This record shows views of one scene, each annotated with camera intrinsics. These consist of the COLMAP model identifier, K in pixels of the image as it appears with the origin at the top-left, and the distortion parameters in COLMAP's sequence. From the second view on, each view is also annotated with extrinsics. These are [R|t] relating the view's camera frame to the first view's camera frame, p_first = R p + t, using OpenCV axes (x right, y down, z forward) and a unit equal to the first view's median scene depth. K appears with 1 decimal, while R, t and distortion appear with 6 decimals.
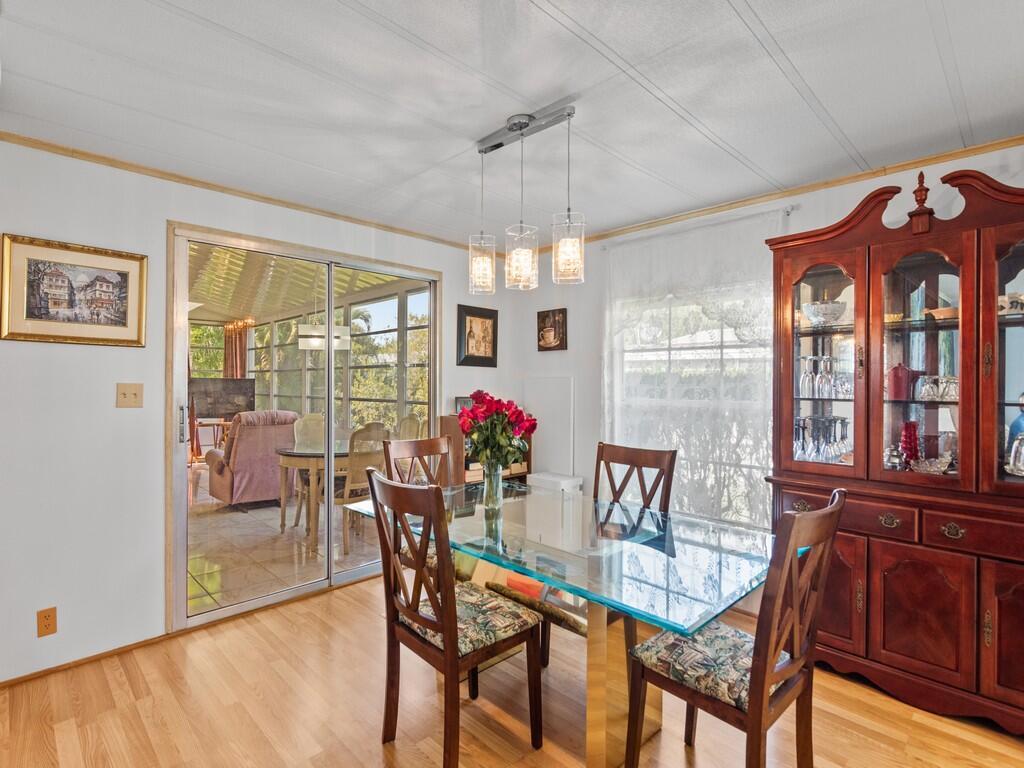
lens RADIAL K [[526.7, 0, 507.6], [0, 526.7, 383.7], [0, 0, 1]] dist [-0.001250, -0.000249]
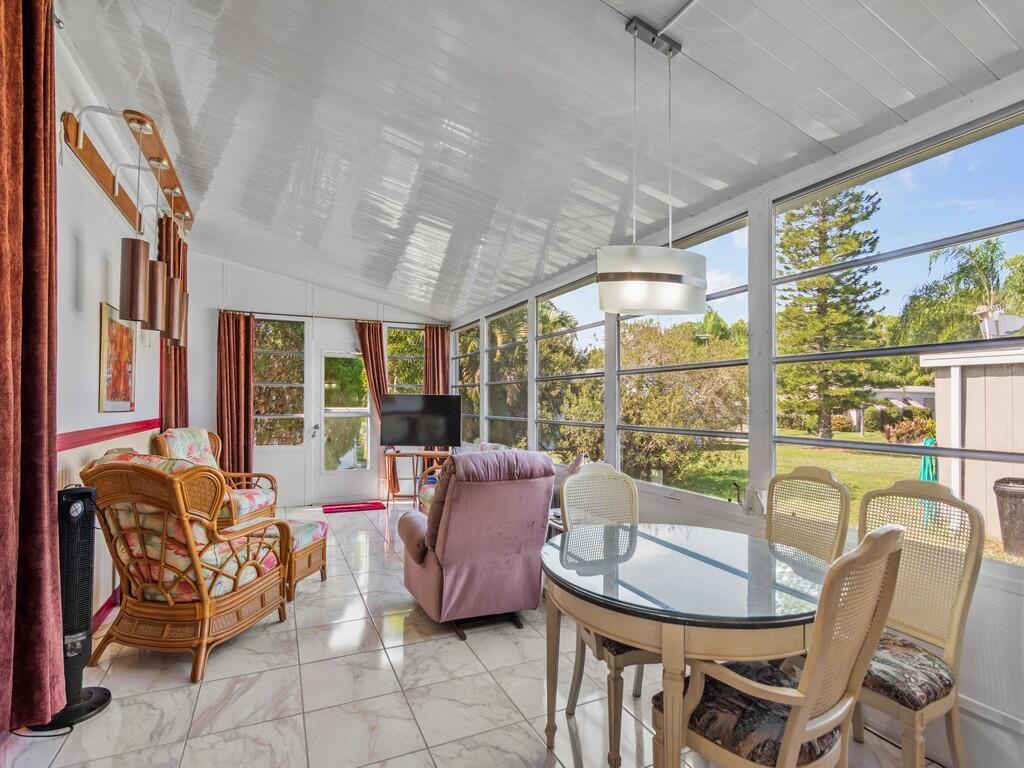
lens RADIAL K [[508.5, 0, 516.9], [0, 508.5, 391.4], [0, 0, 1]] dist [0.002230, 0.000039]
pose [[0.951841, -0.003082, -0.306577, -0.375514], [-0.002897, 0.999814, -0.019045, -0.000565], [0.306579, 0.019016, 0.951655, 0.683812]]
